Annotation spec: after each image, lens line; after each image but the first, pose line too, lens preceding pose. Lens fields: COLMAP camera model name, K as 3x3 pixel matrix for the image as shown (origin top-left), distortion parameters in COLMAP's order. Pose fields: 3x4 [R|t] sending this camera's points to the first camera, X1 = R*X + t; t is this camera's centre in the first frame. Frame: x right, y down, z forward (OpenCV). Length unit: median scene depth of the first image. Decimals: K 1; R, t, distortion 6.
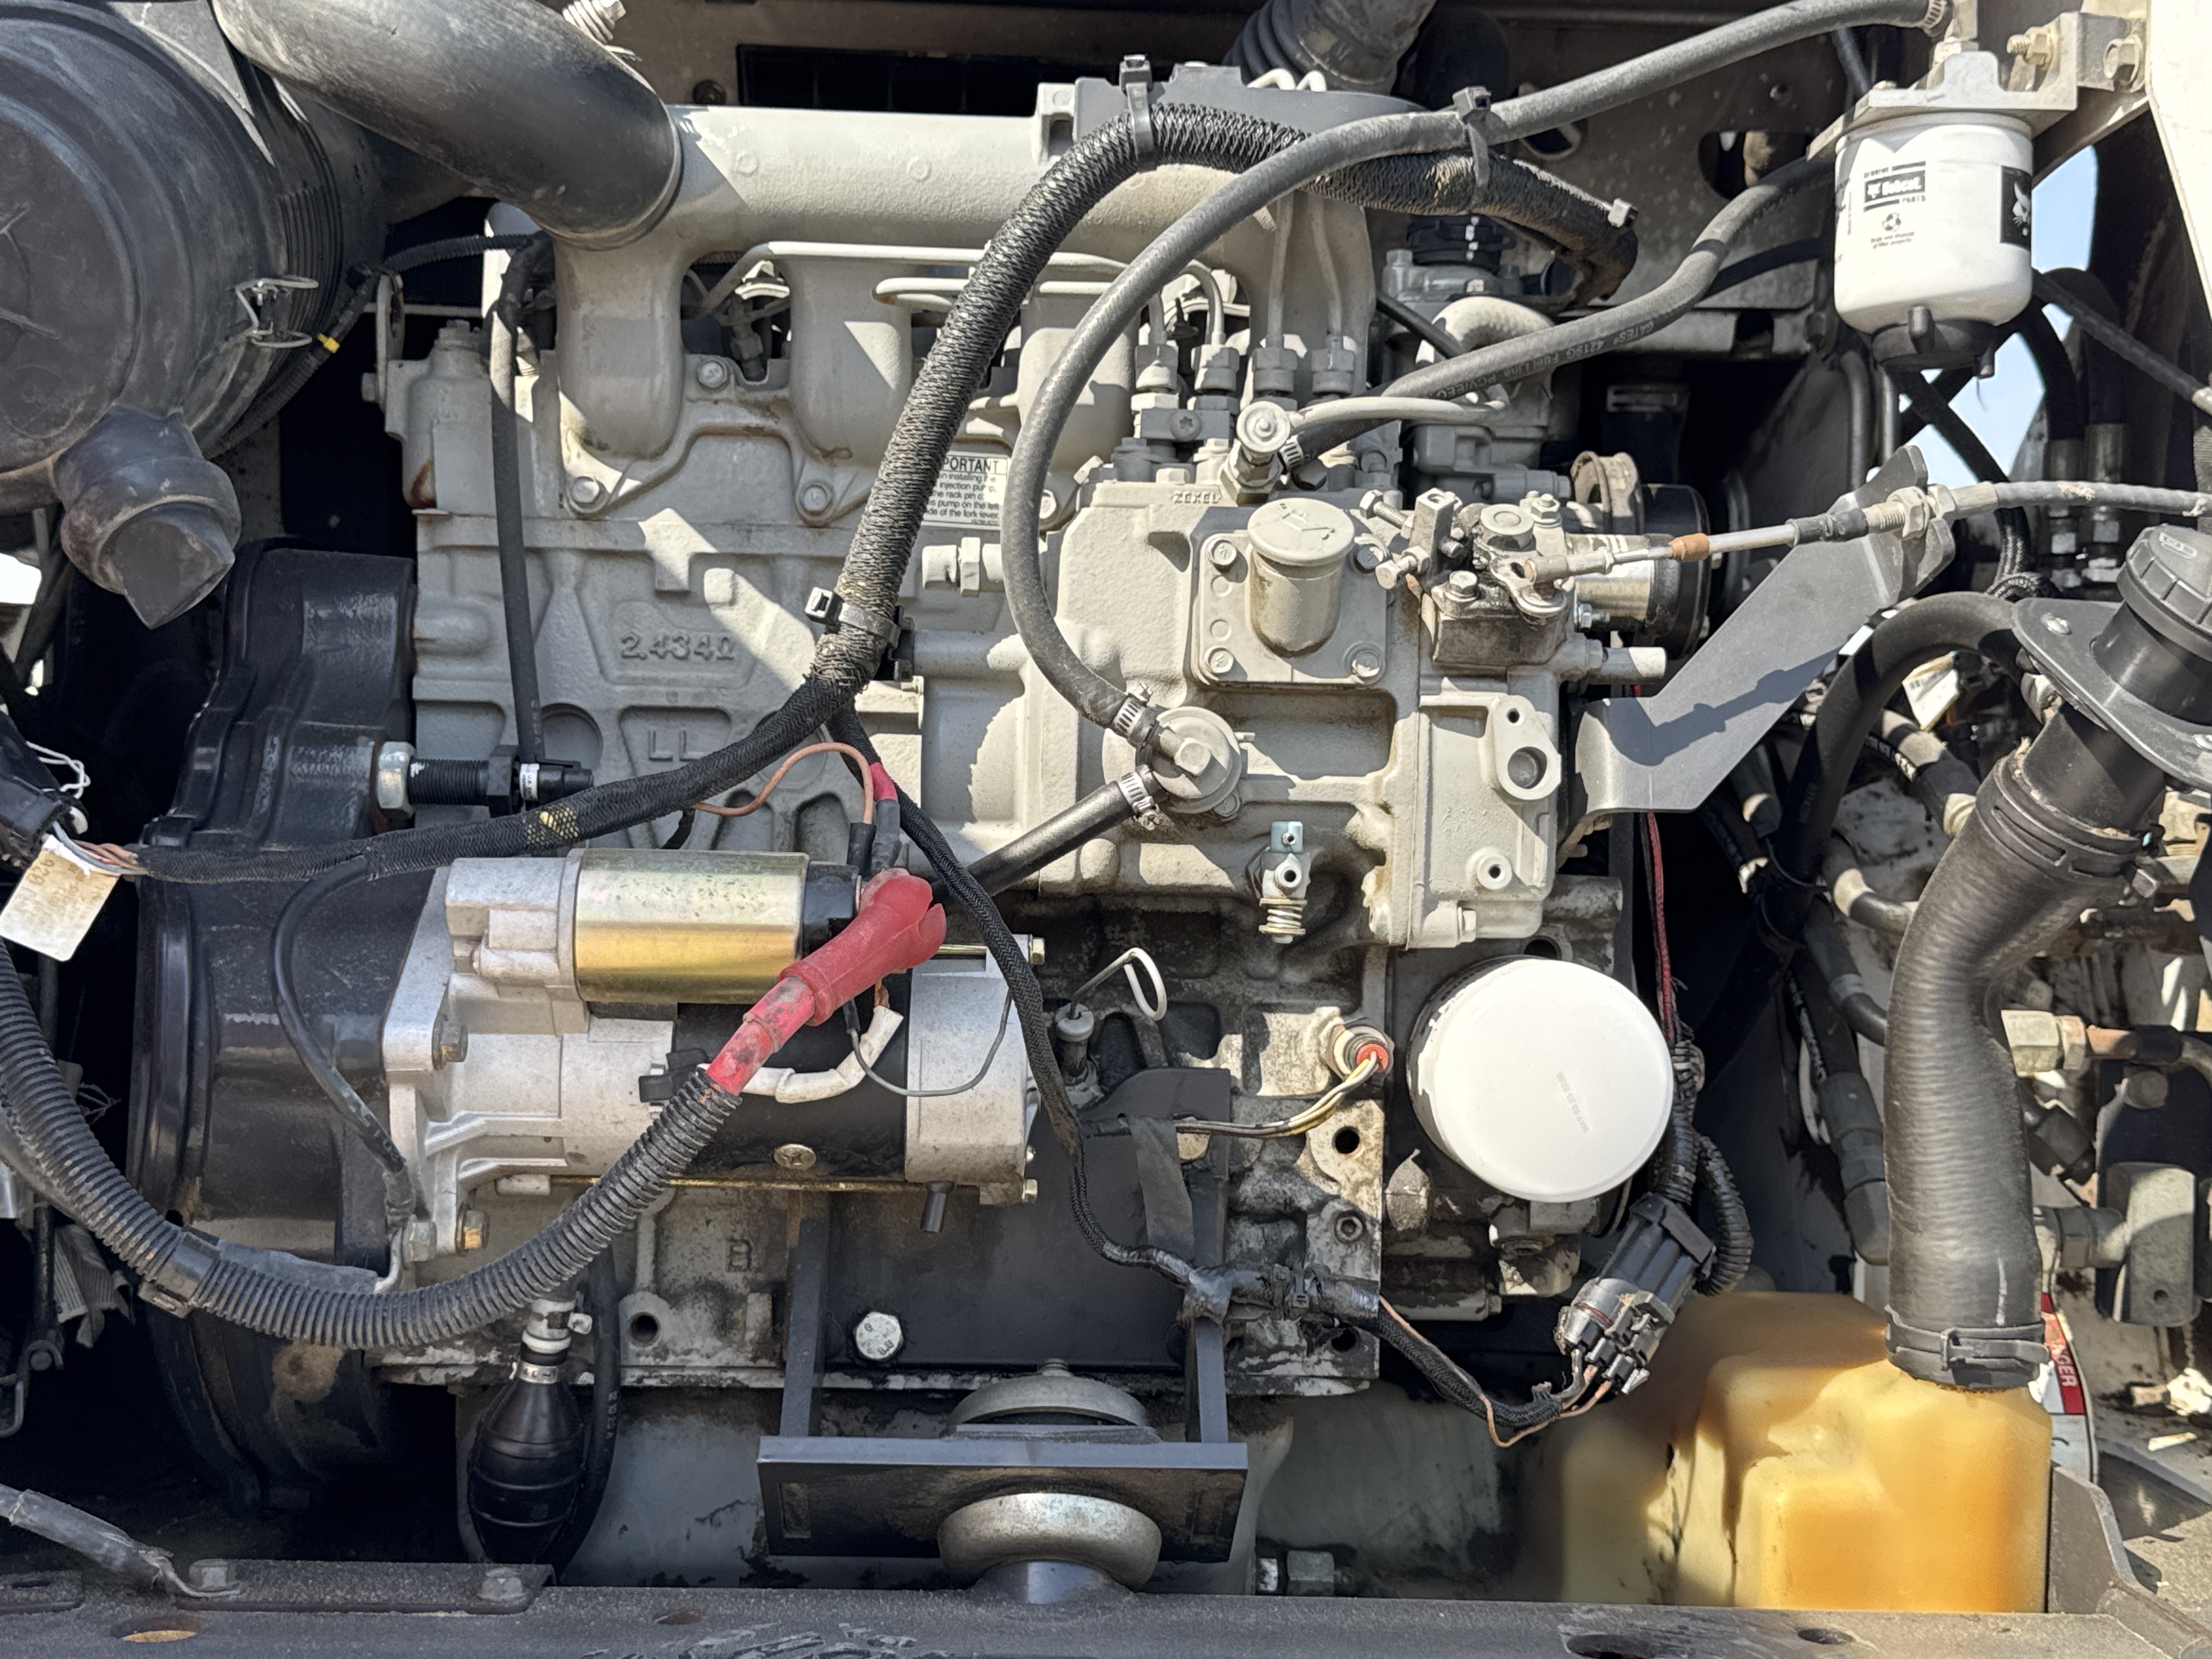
lens RADIAL K [[2711.9, 0, 1106.0], [0, 2711.9, 829.5], [0, 0, 1]] dist [0.095690, -0.022613]
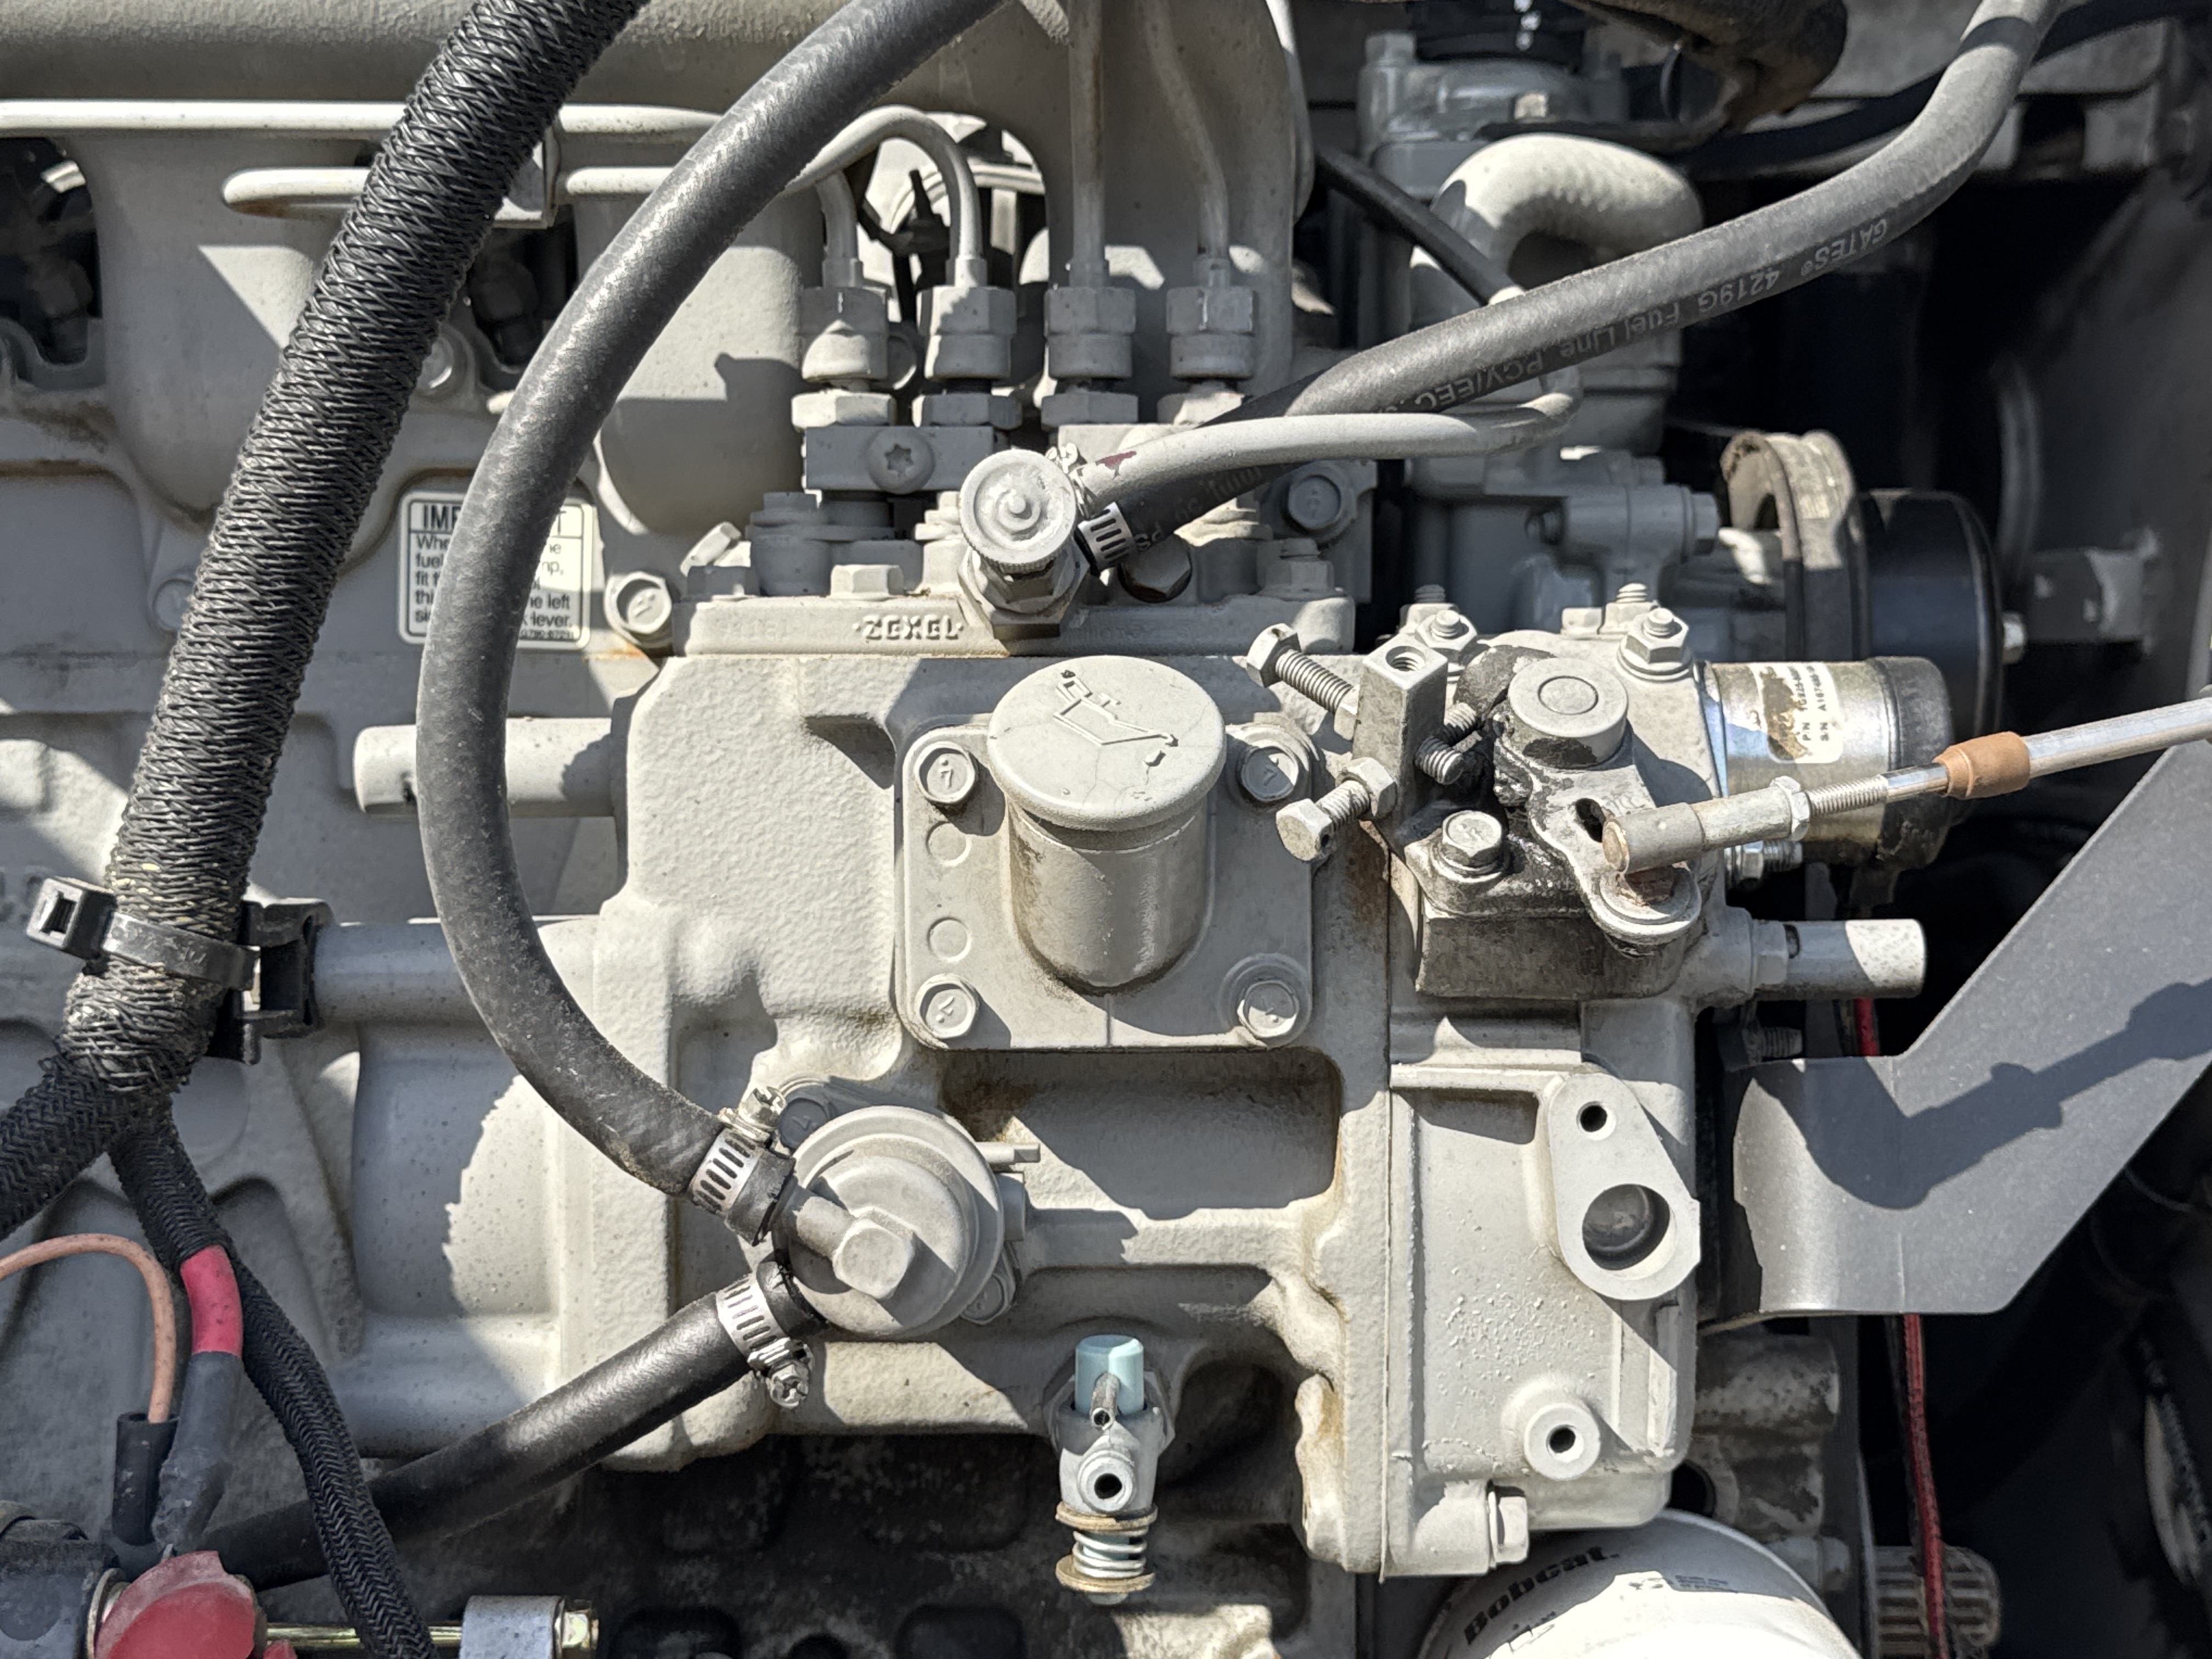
lens RADIAL K [[3205.2, 0, 1106.0], [0, 3205.2, 829.5], [0, 0, 1]] dist [0.165163, -0.367624]
pose [[0.999217, -0.025189, -0.030511, 0.083712], [0.027019, 0.997764, 0.061126, -0.121686], [0.028904, -0.061902, 0.997664, 0.449425]]
